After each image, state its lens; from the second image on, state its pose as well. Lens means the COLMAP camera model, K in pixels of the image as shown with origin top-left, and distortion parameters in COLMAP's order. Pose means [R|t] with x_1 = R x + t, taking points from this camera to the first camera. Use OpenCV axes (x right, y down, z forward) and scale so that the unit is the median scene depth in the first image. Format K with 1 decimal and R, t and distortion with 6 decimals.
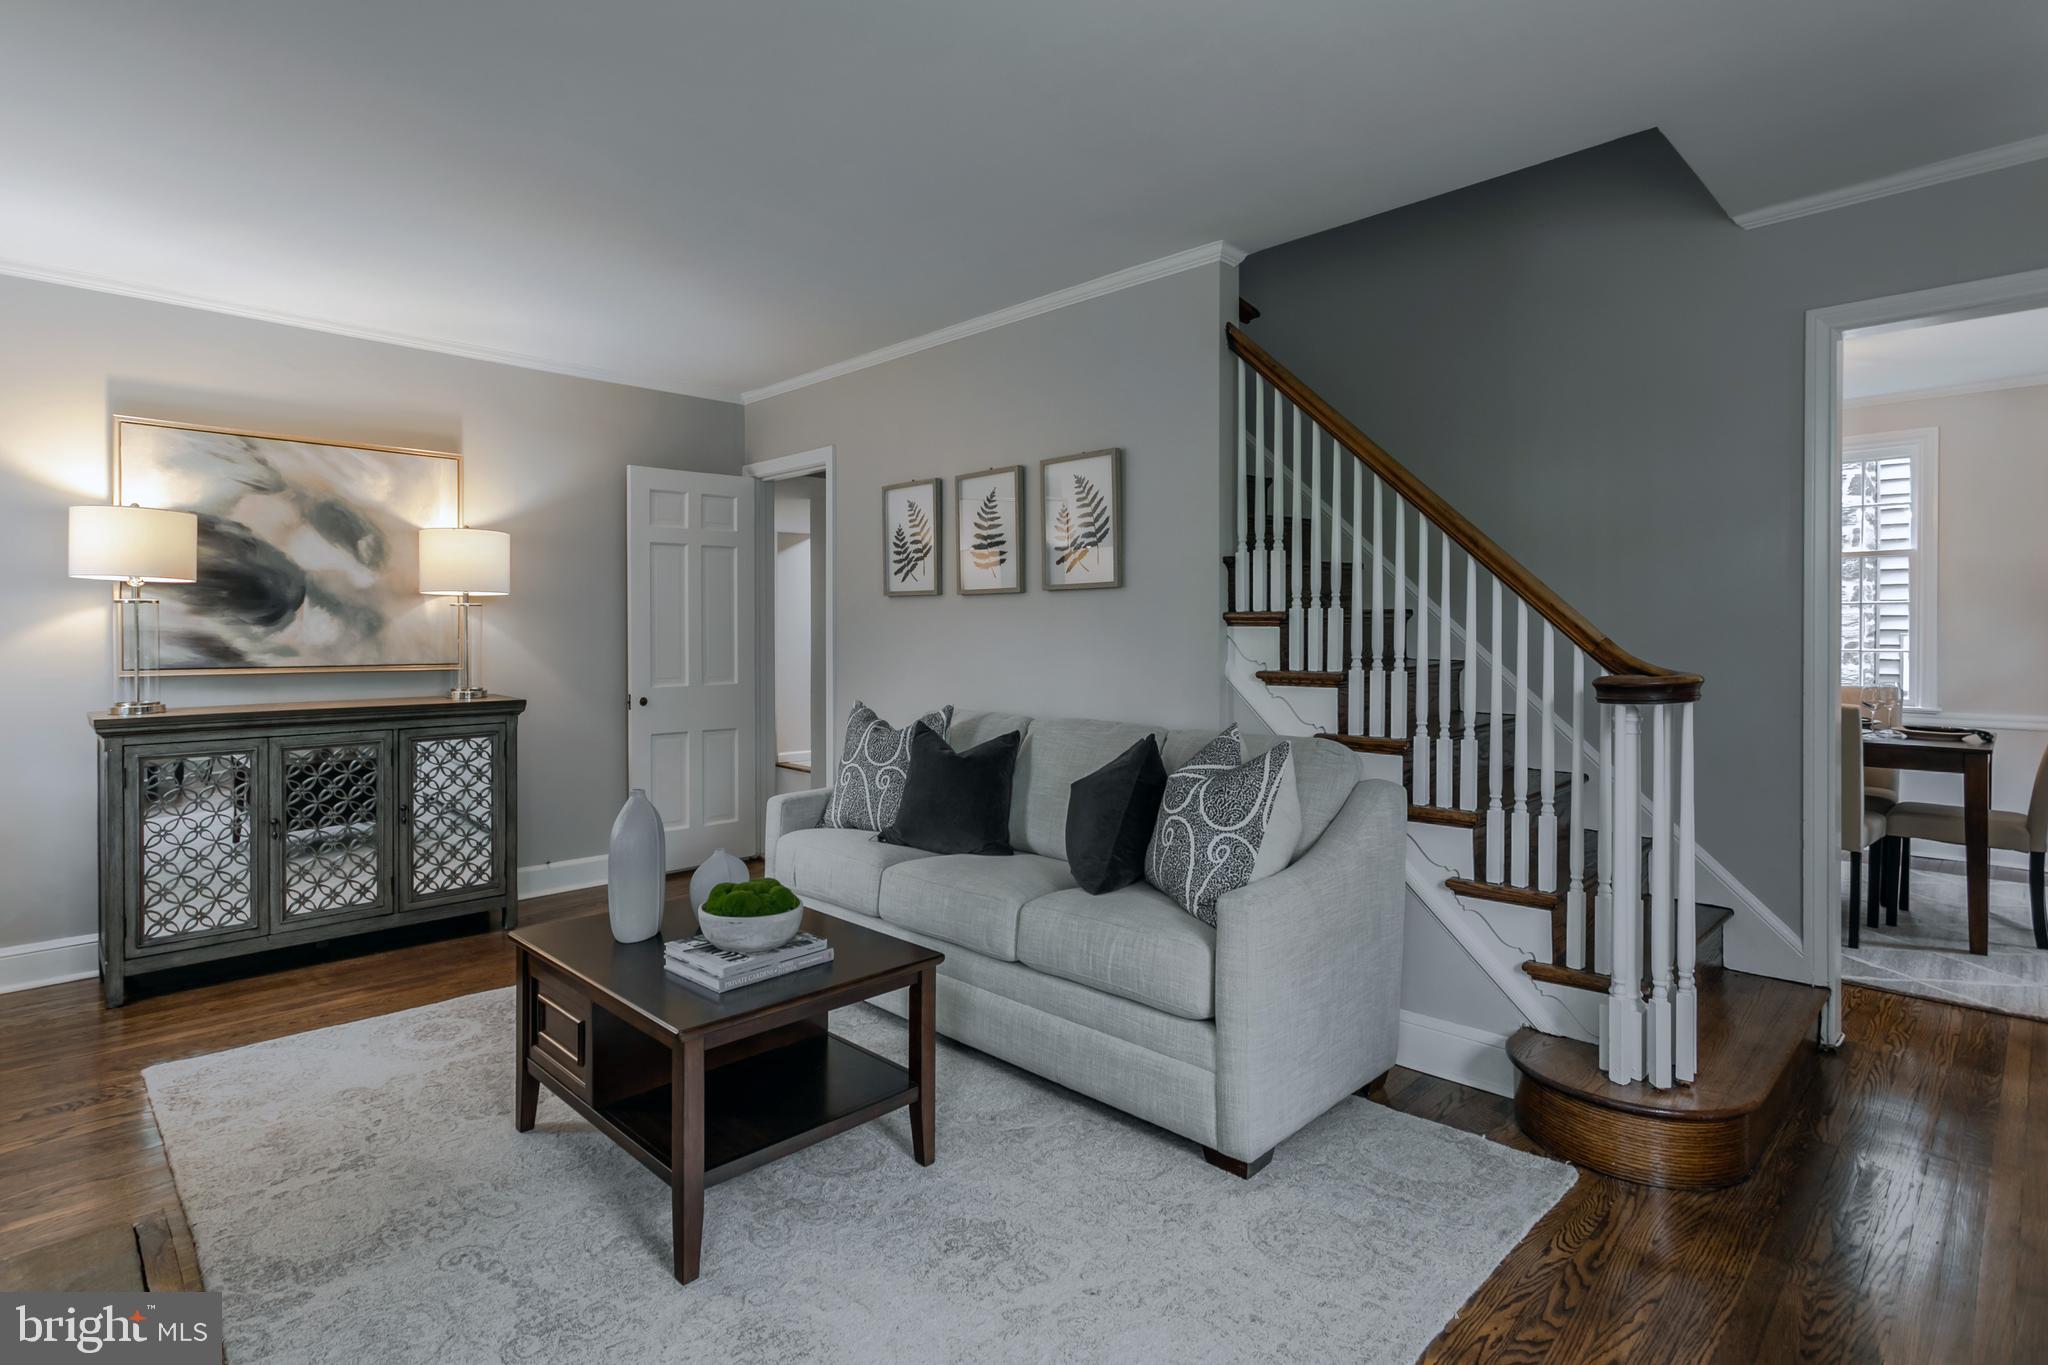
lens RADIAL K [[1022.8, 0, 1028.0], [0, 1022.8, 646.0], [0, 0, 1]] dist [0.000111, 0.000308]
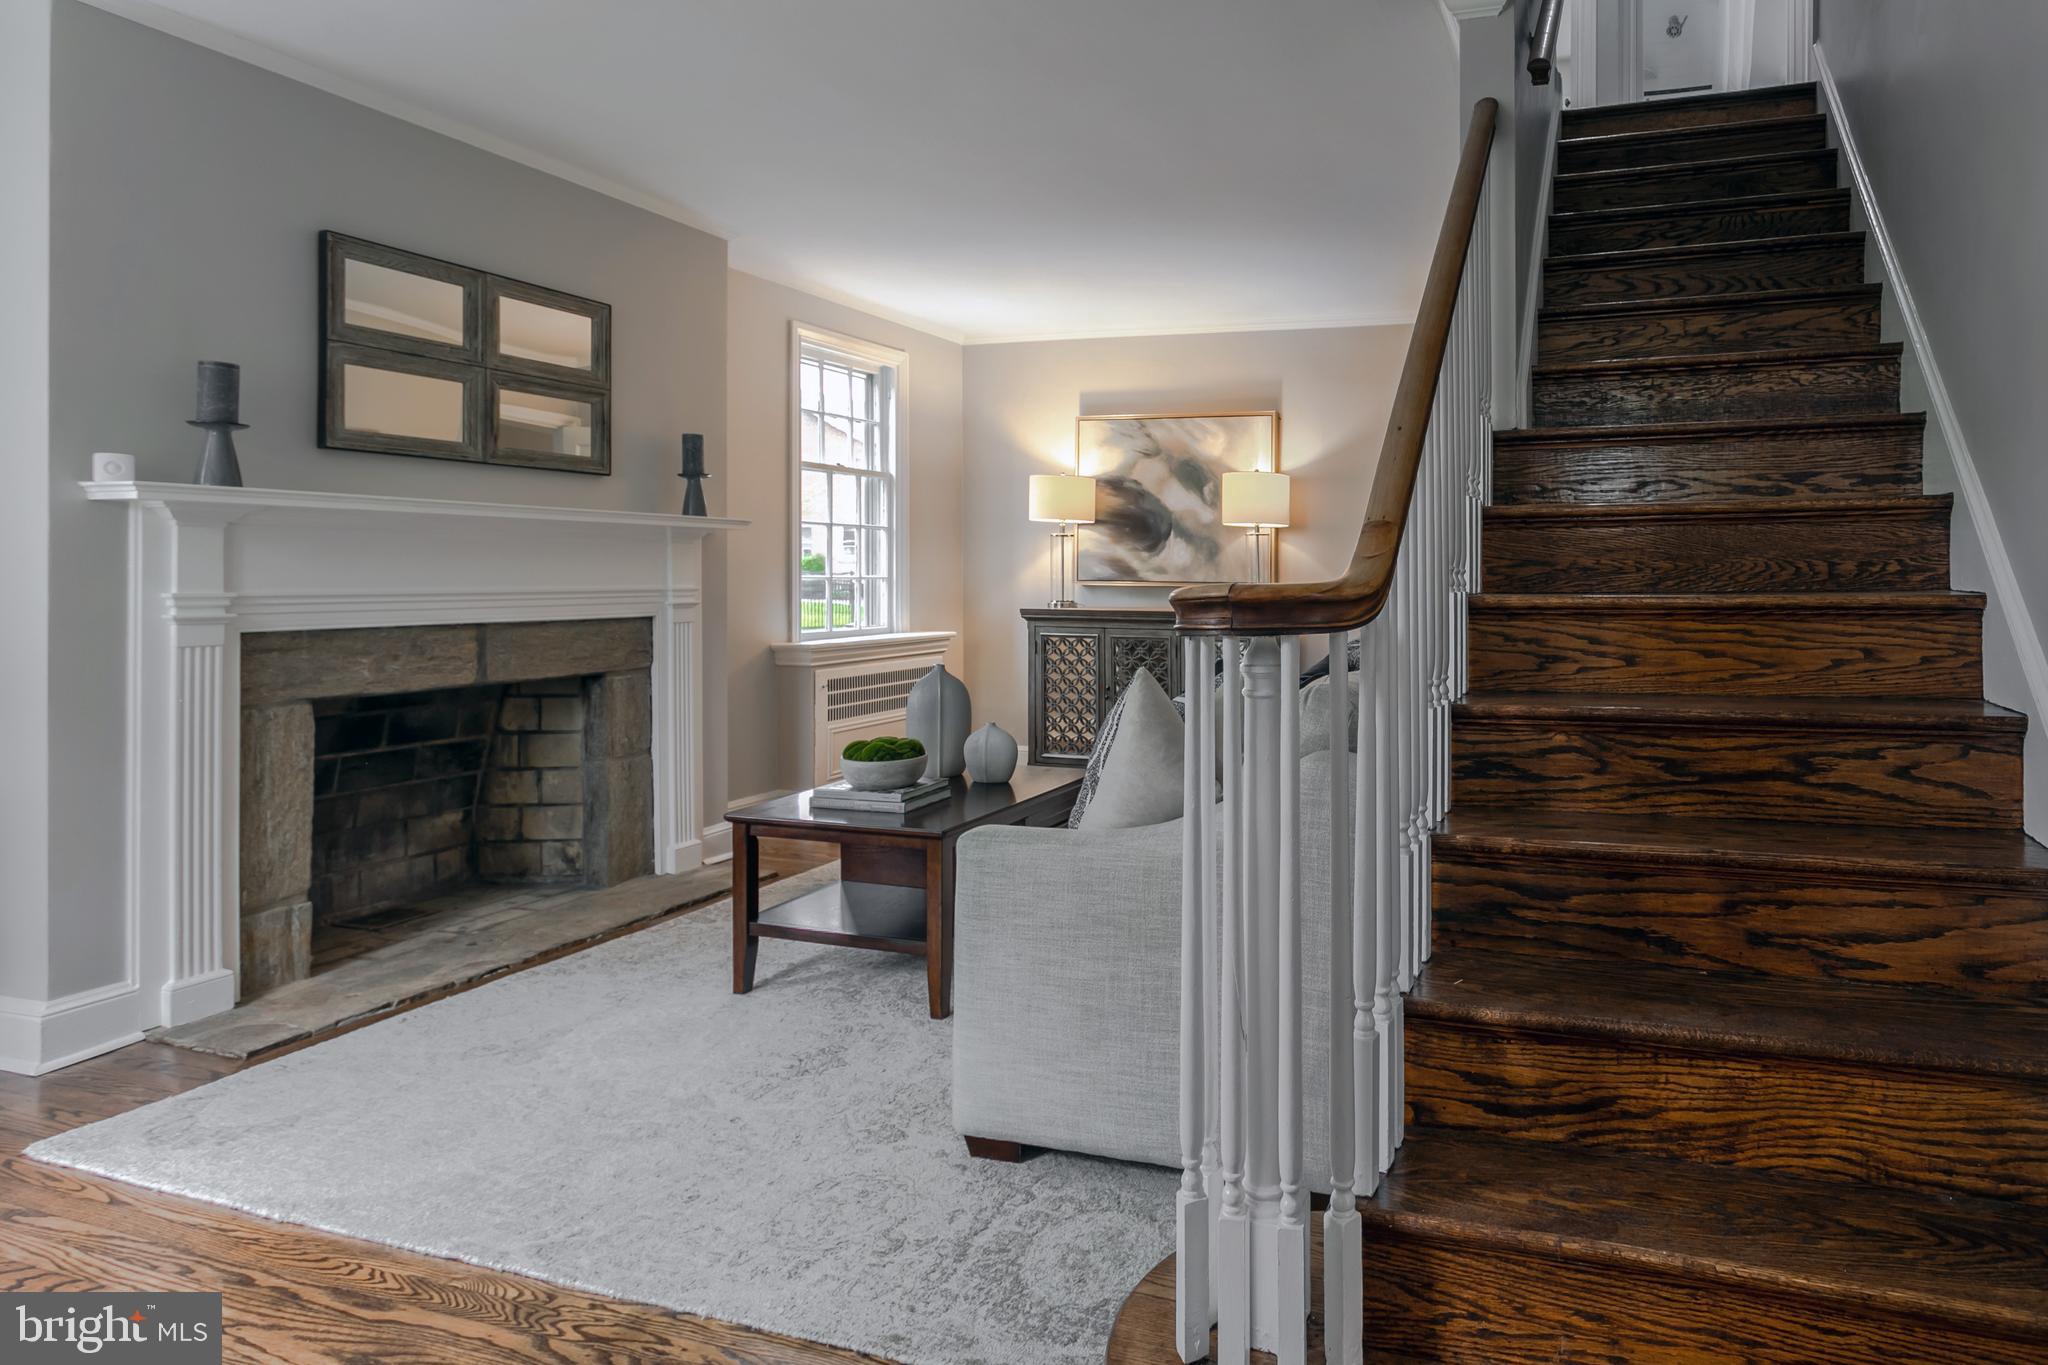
lens RADIAL K [[1097.6, 0, 1323.3], [0, 1097.6, 581.6], [0, 0, 1]] dist [0.005660, 0.000662]
pose [[0.493844, 0.012050, -0.869467, 0.681414], [-0.022905, 0.999737, 0.000846, 0.014222], [0.869249, 0.019497, 0.493990, 0.459294]]
